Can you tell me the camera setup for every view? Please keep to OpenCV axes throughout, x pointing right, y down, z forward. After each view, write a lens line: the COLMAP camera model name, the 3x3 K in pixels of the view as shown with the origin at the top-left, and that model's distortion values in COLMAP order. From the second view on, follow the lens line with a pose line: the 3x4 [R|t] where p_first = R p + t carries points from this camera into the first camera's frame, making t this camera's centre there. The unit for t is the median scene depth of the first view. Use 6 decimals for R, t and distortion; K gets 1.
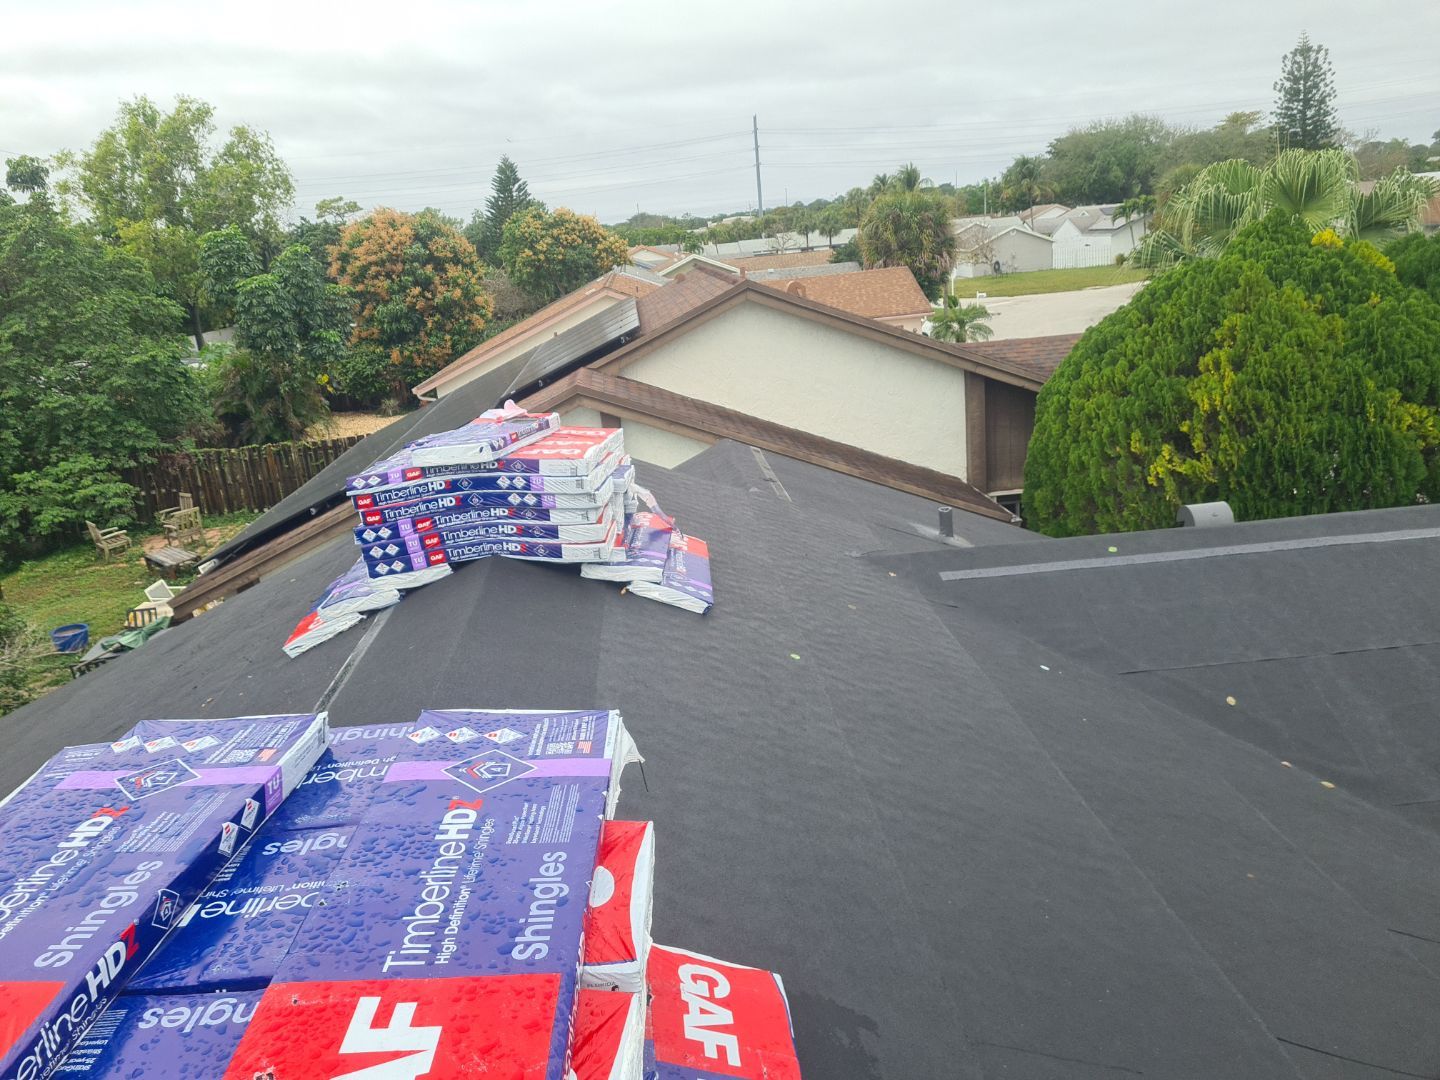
lens RADIAL K [[1081.5, 0, 685.0], [0, 1081.5, 500.4], [0, 0, 1]] dist [0.061718, -0.051817]
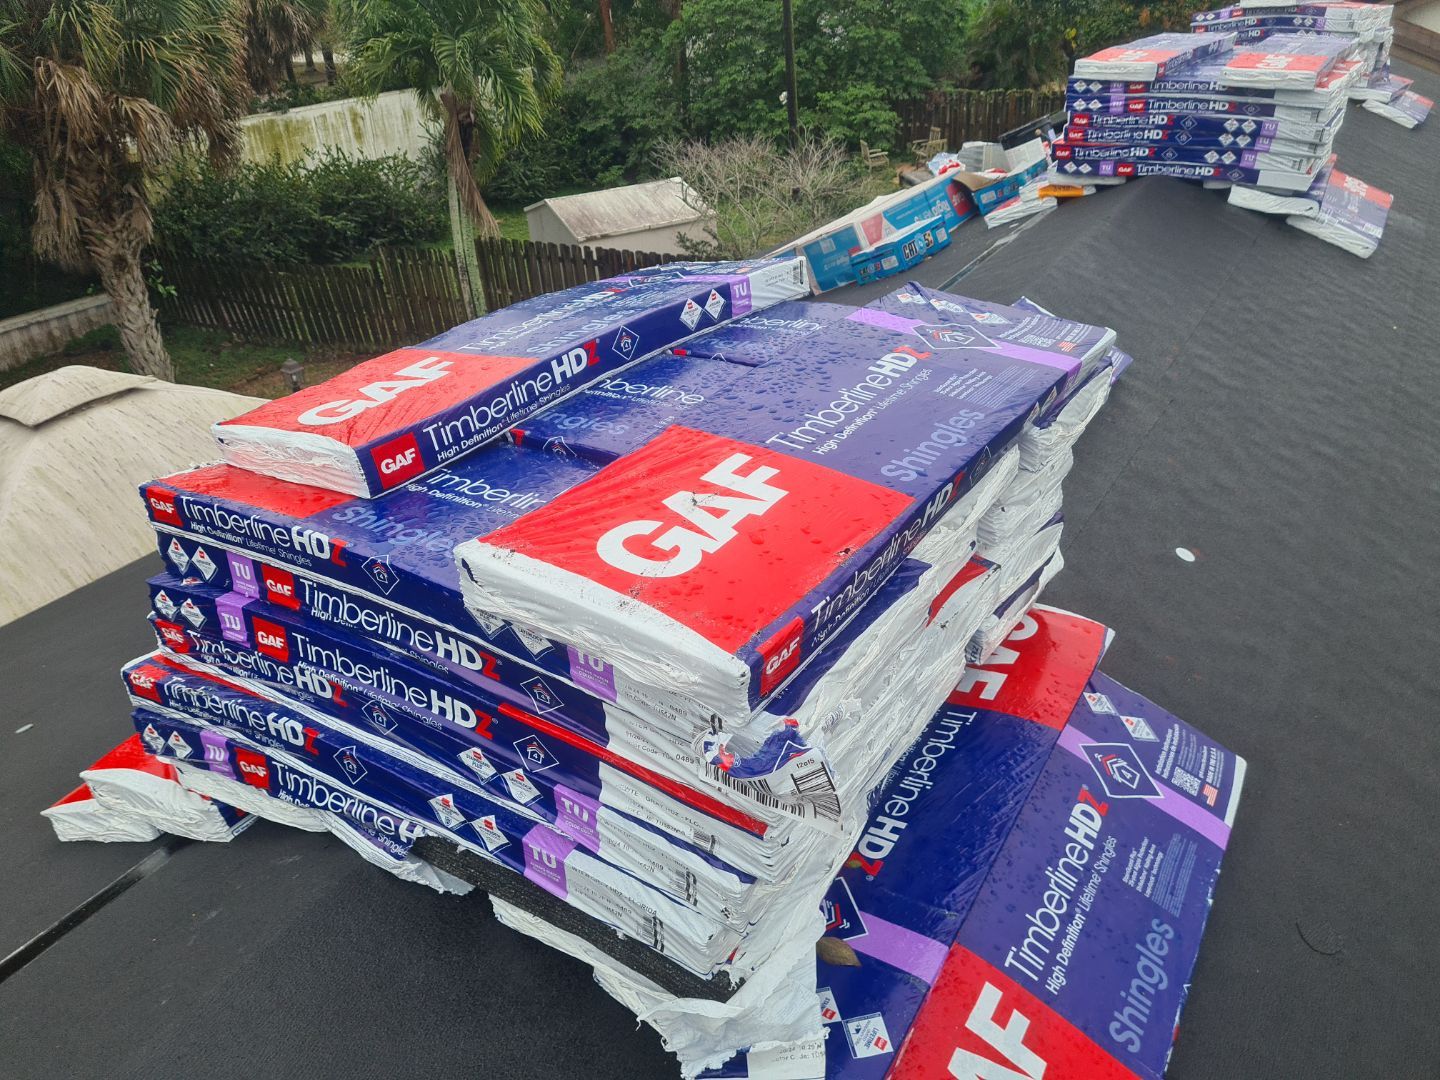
lens RADIAL K [[1078.1, 0, 696.7], [0, 1078.1, 516.2], [0, 0, 1]] dist [0.060380, -0.042838]
pose [[0.823417, 0.291803, -0.486657, 0.070778], [-0.143650, 0.936901, 0.318719, 0.190564], [0.548952, -0.192531, 0.813378, -0.642586]]
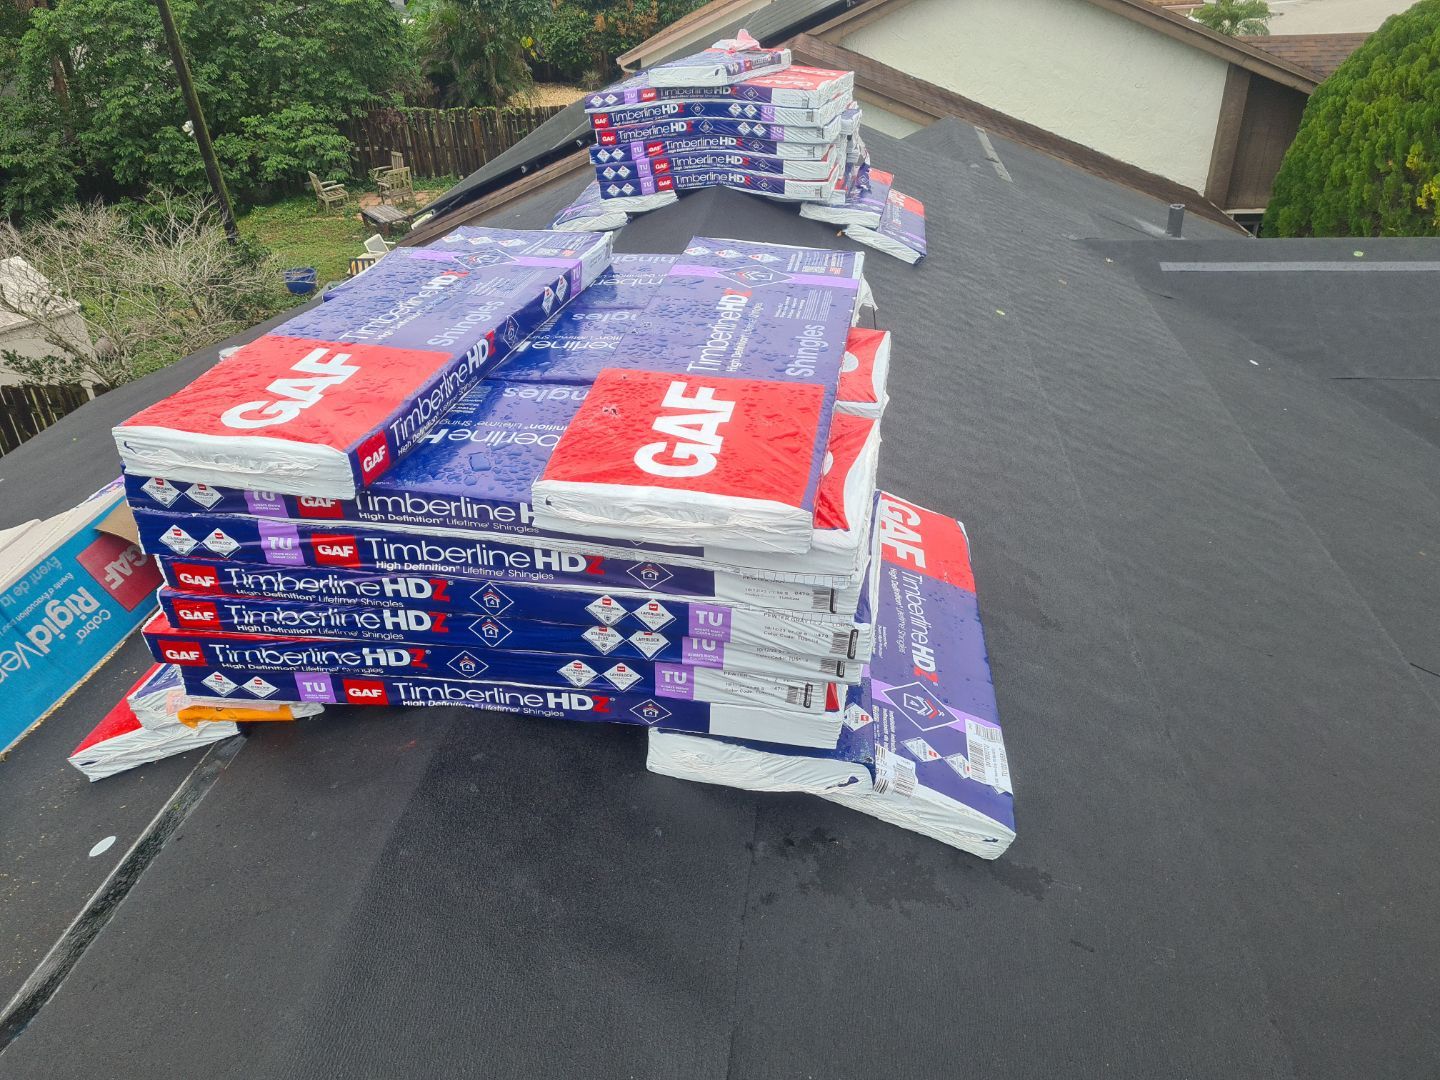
lens RADIAL K [[1078.1, 0, 696.7], [0, 1078.1, 516.2], [0, 0, 1]] dist [0.060380, -0.042838]
pose [[0.983310, 0.124334, -0.132826, -0.014291], [-0.083279, 0.956673, 0.279001, 0.046052], [0.161761, -0.263283, 0.951060, -0.049892]]
